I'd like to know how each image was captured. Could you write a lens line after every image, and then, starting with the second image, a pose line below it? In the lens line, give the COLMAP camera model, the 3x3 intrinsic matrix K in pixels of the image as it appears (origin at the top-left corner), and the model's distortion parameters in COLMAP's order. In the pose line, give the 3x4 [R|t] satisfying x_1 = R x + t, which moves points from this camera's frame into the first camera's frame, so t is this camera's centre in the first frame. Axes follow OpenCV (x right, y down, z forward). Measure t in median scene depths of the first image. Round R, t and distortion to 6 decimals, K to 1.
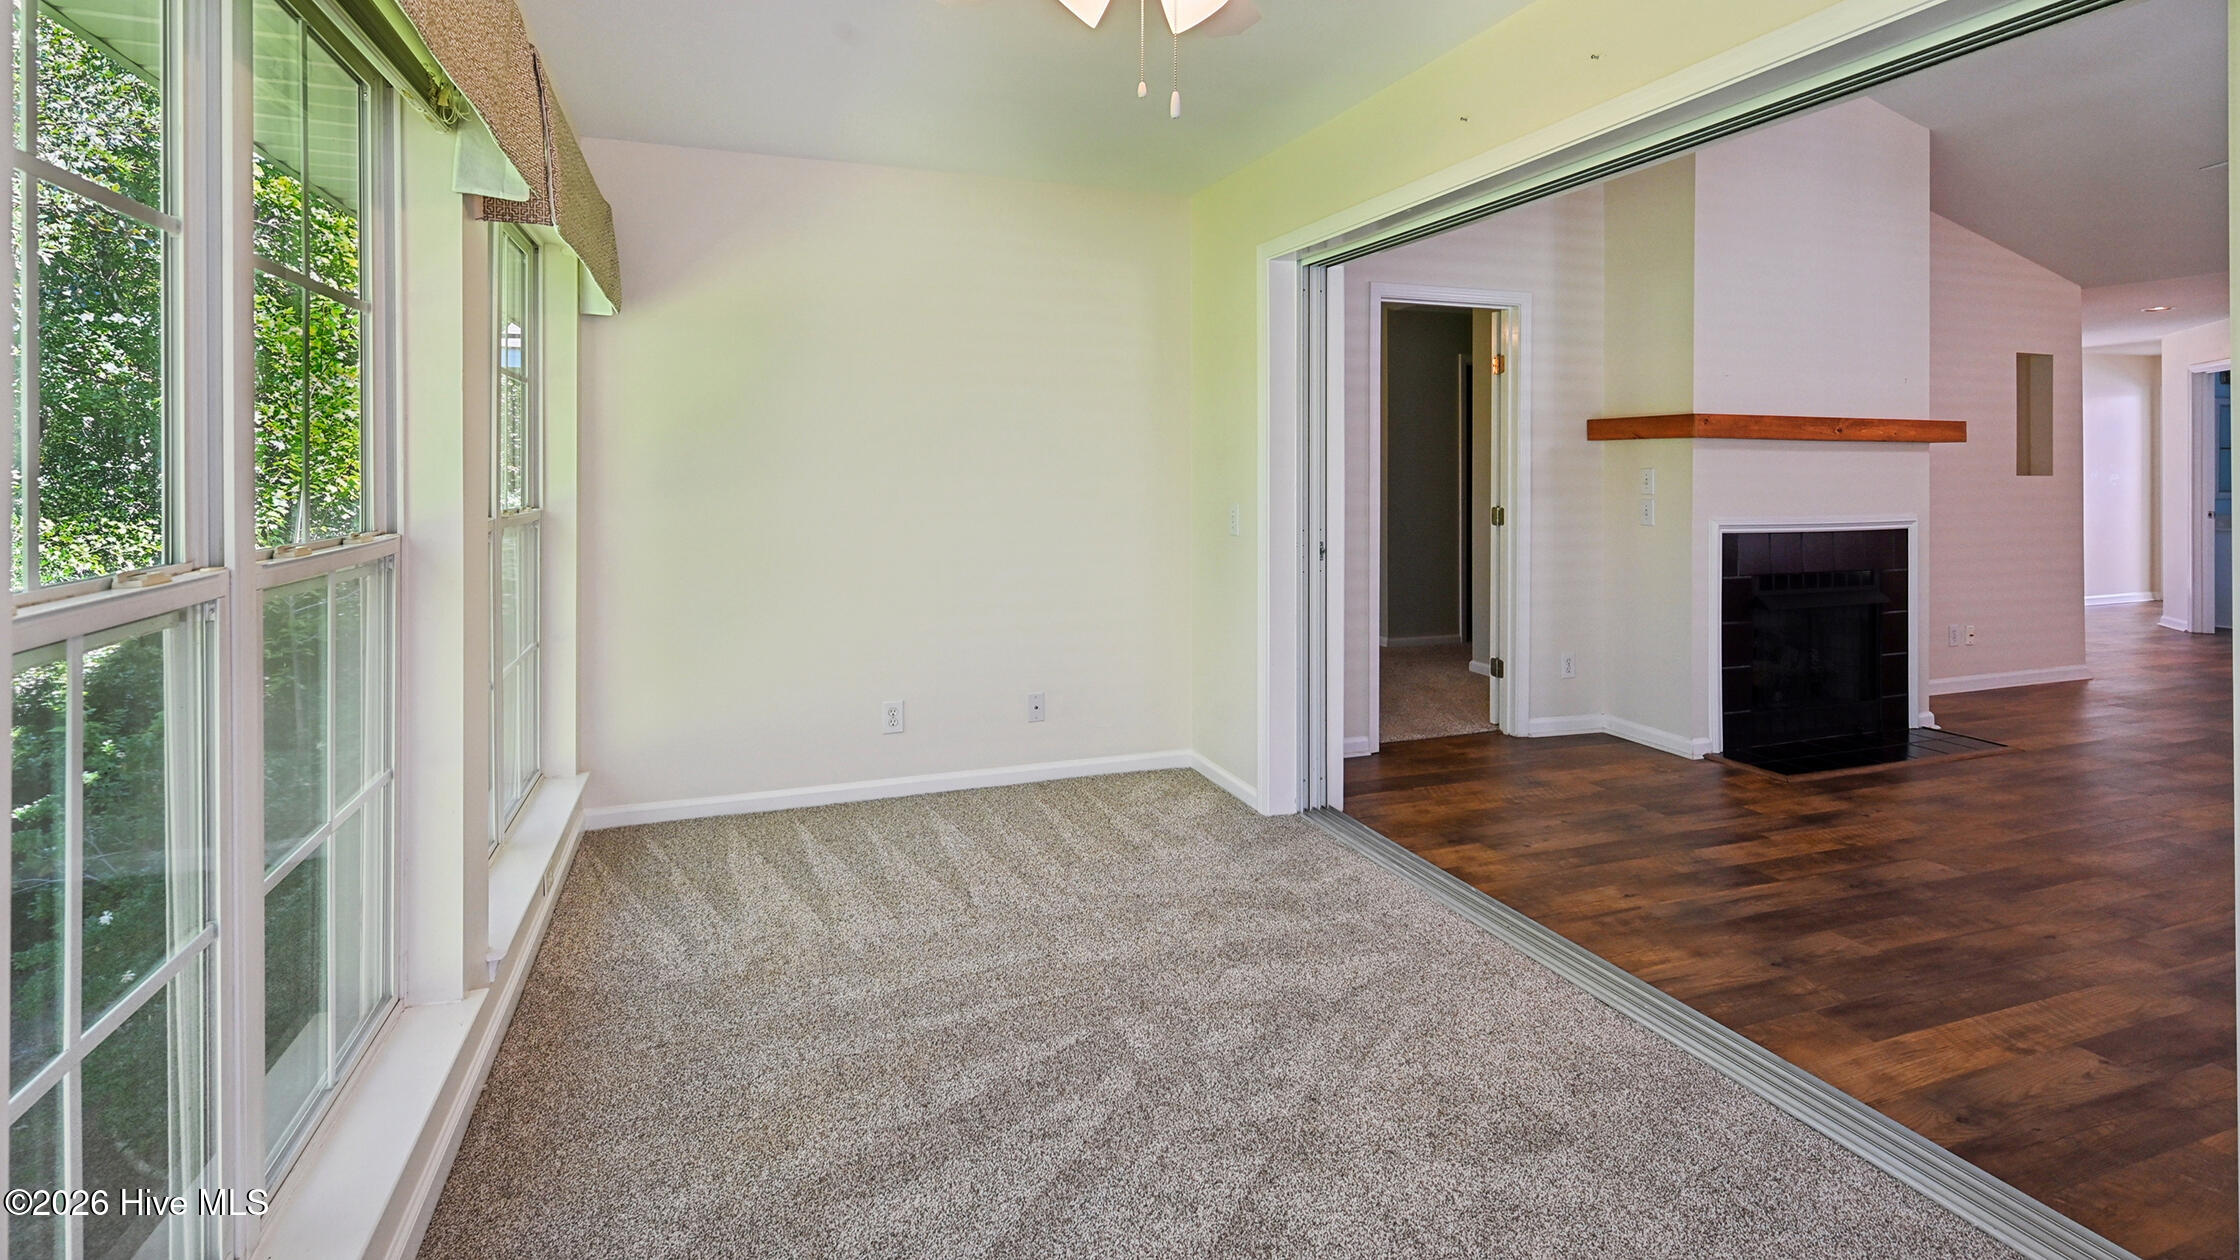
lens RADIAL K [[1055.6, 0, 1103.6], [0, 1055.6, 481.2], [0, 0, 1]] dist [0.001392, -0.001632]
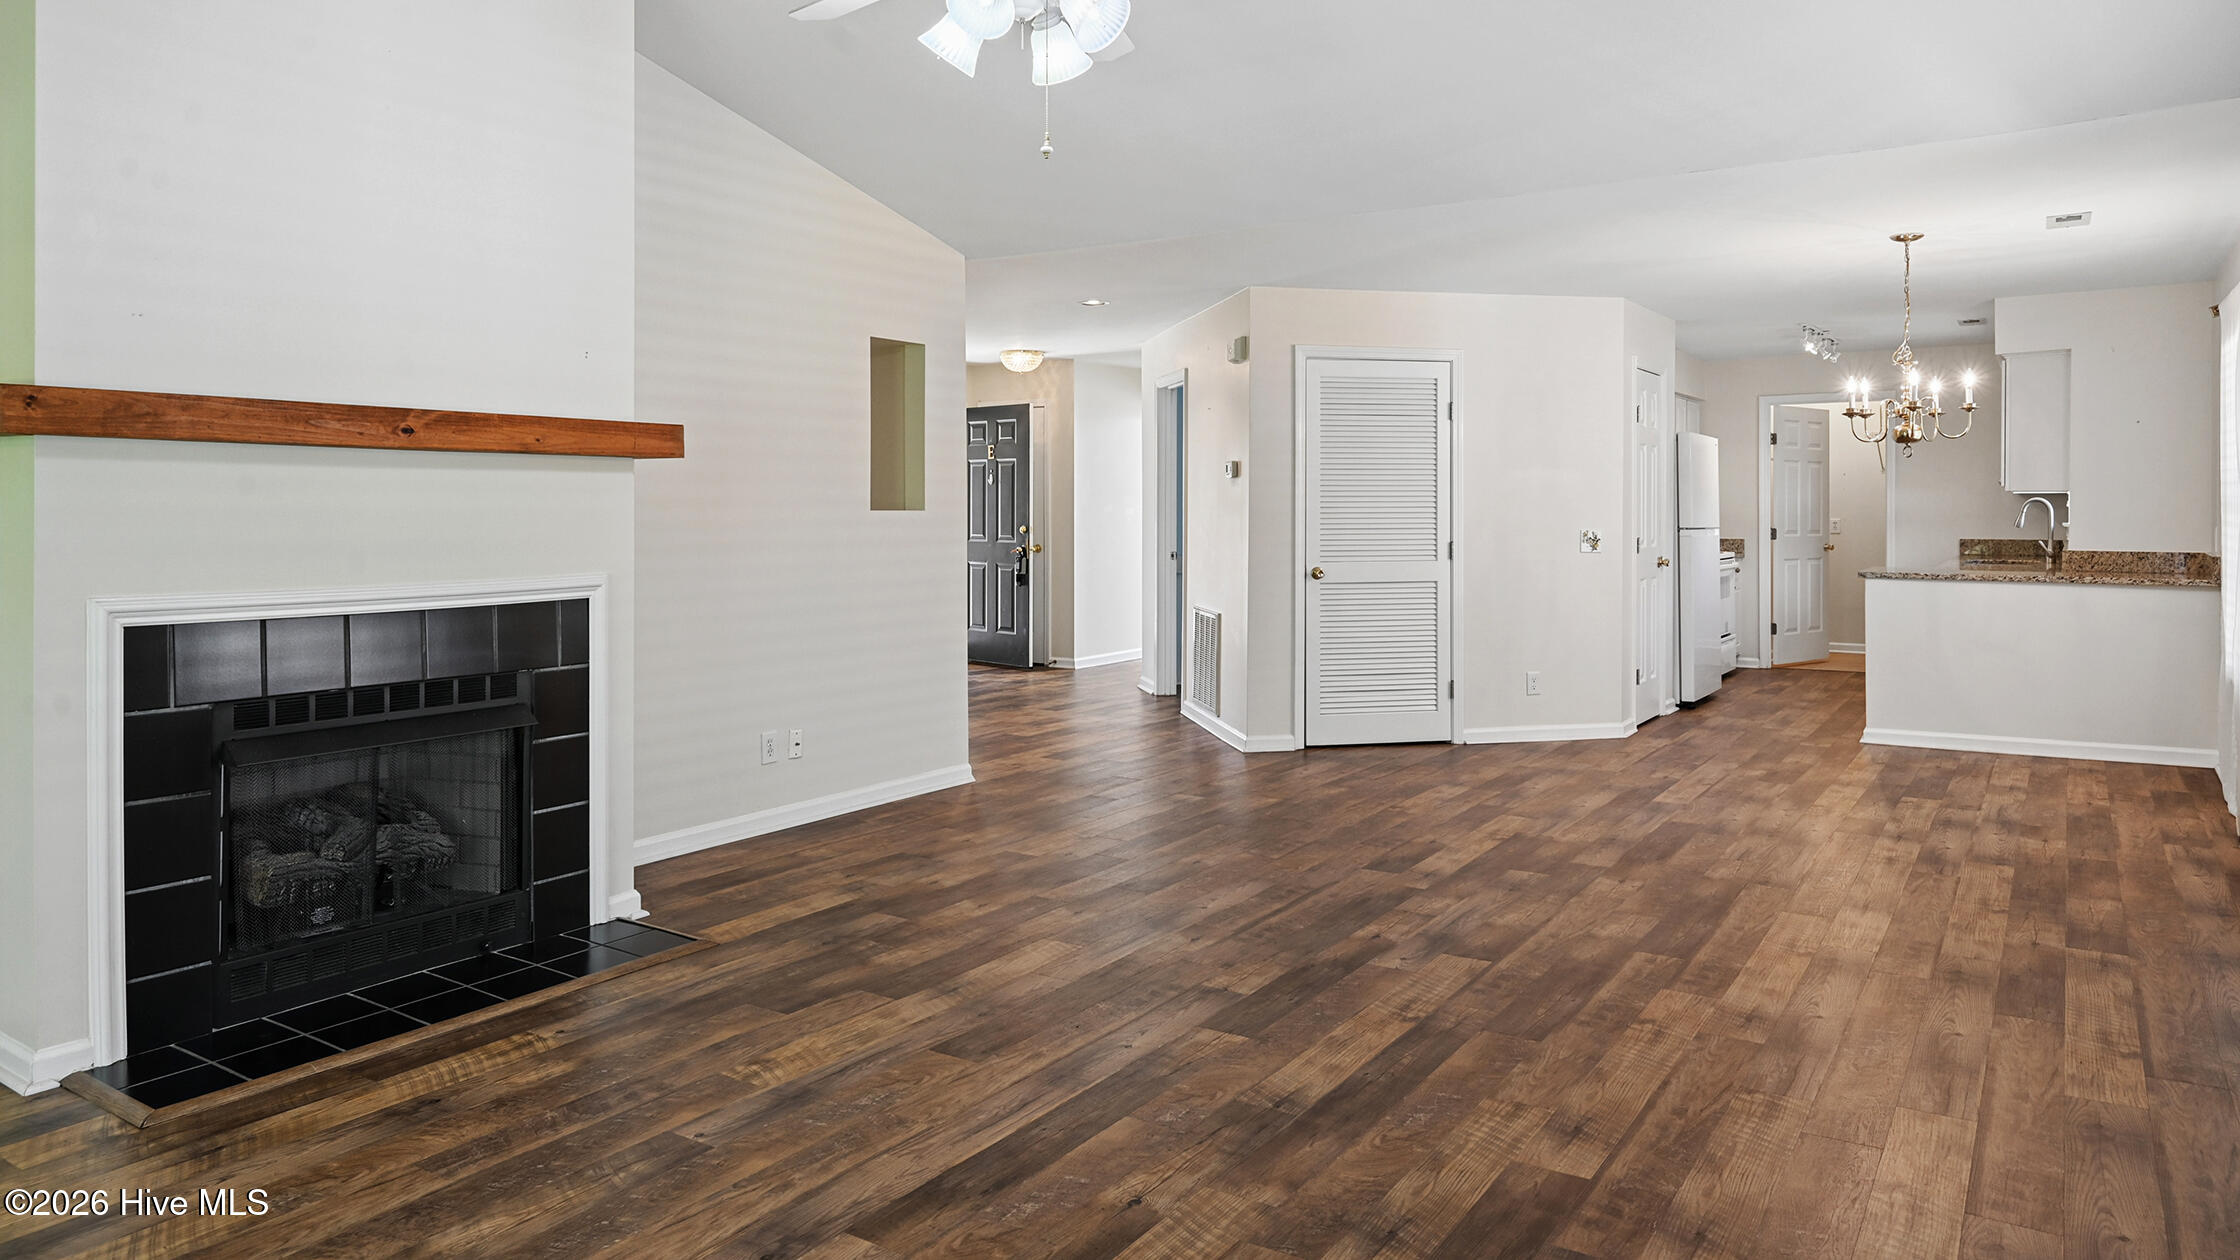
lens RADIAL K [[1423.7, 0, 1112.3], [0, 1423.7, 518.9], [0, 0, 1]] dist [-0.003692, -0.005644]
pose [[0.806888, -0.005995, 0.590674, 0.520421], [0.006657, 0.999977, 0.001057, 0.000354], [-0.590666, 0.003079, 0.806910, 0.158420]]
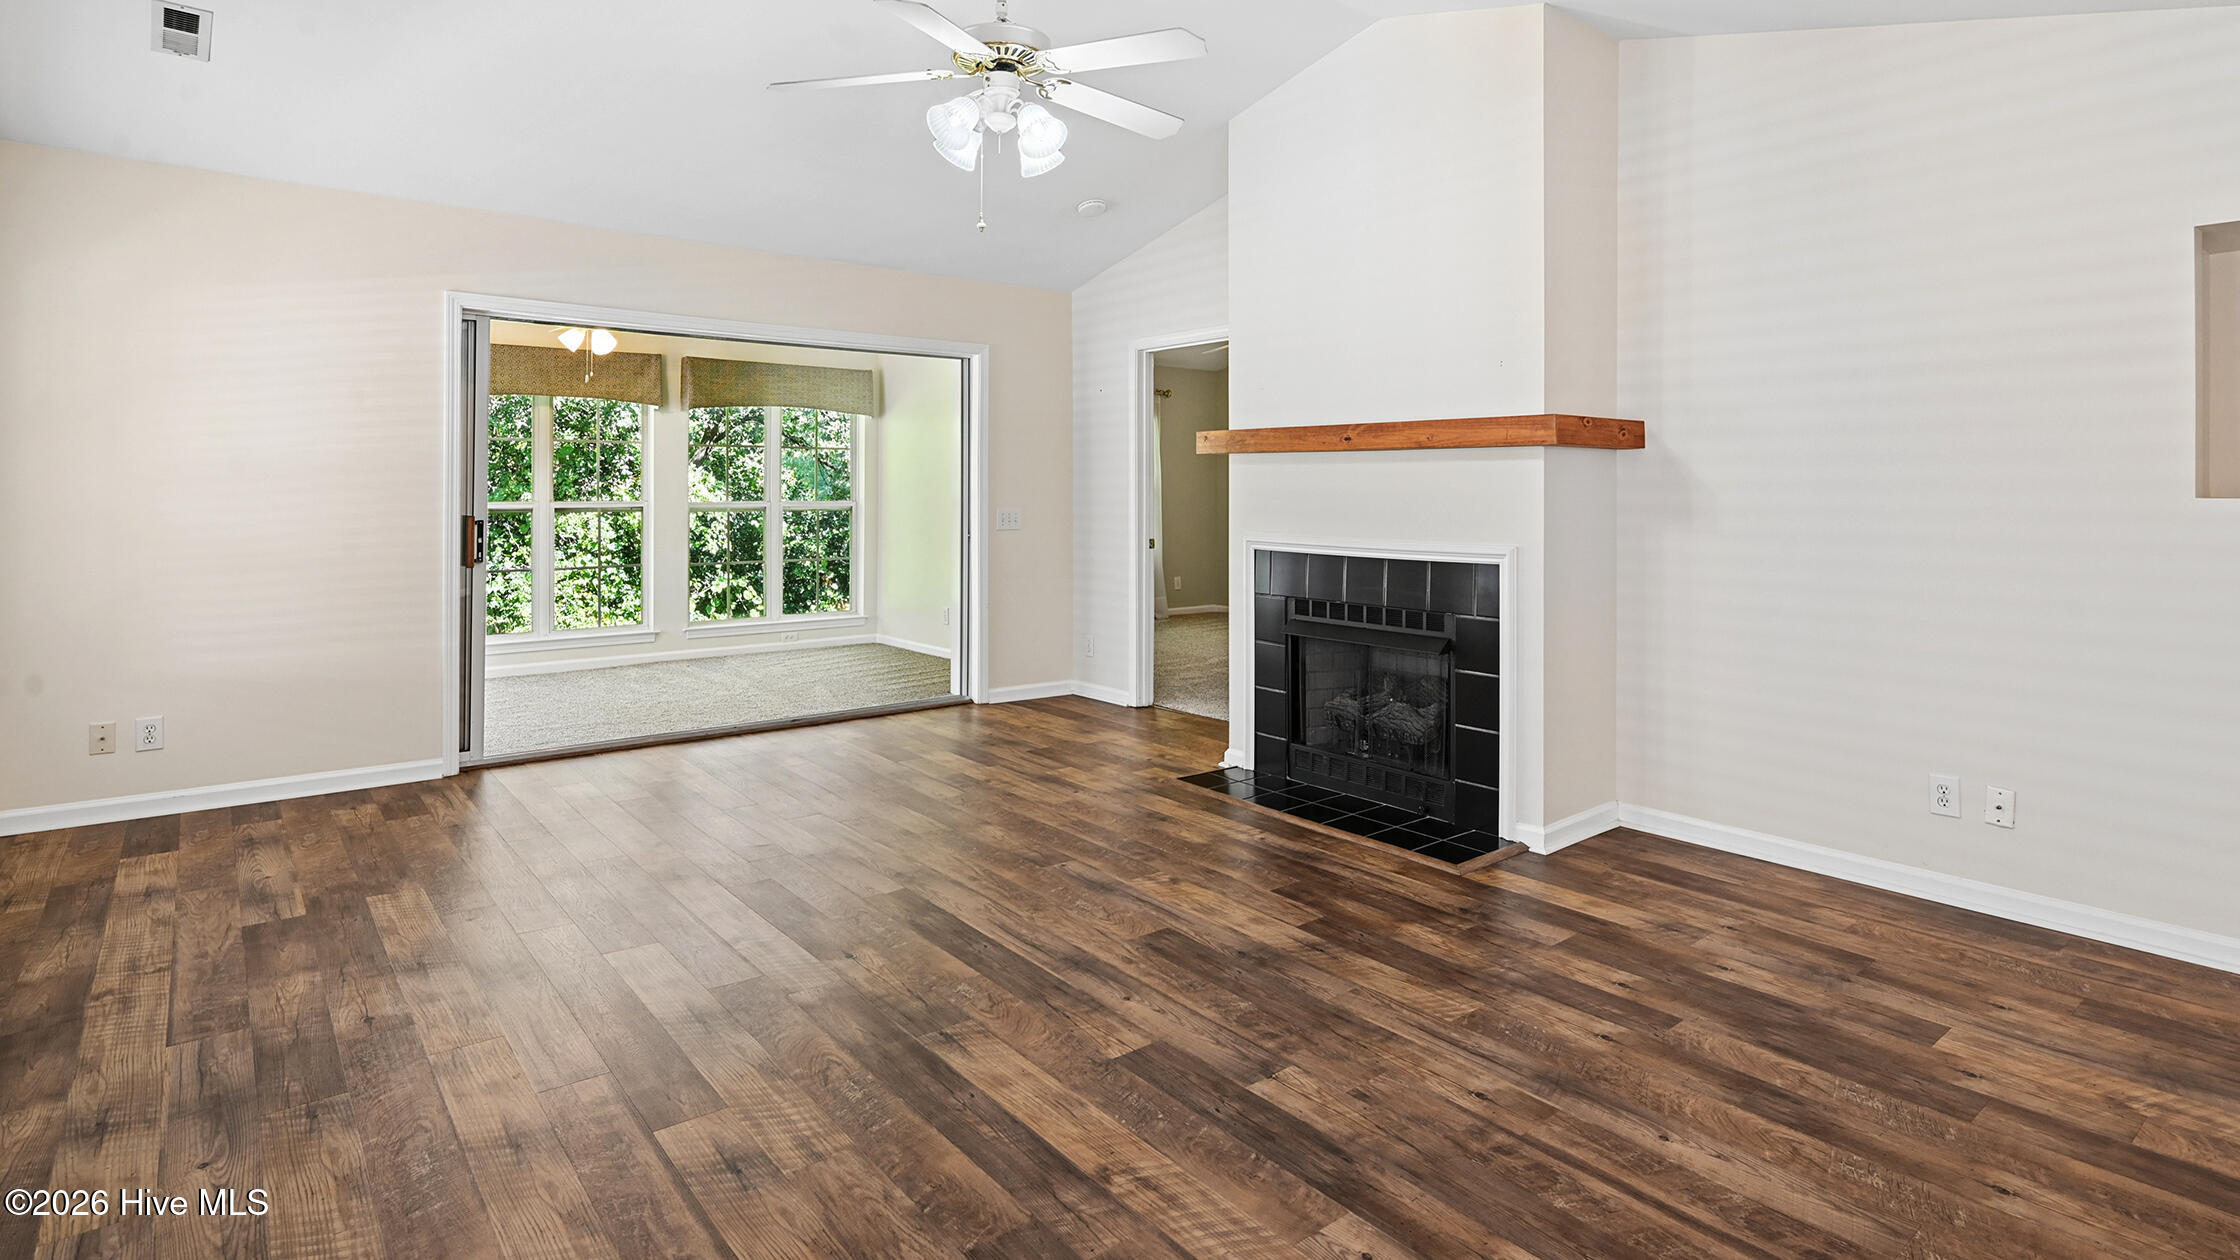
lens RADIAL K [[1117.4, 0, 1135.1], [0, 1117.4, 538.8], [0, 0, 1]] dist [-0.000472, -0.000706]
pose [[0.339454, 0.044876, -0.939552, 1.405035], [-0.010824, 0.998982, 0.043804, -0.004573], [0.940560, -0.004700, 0.339594, 0.498391]]
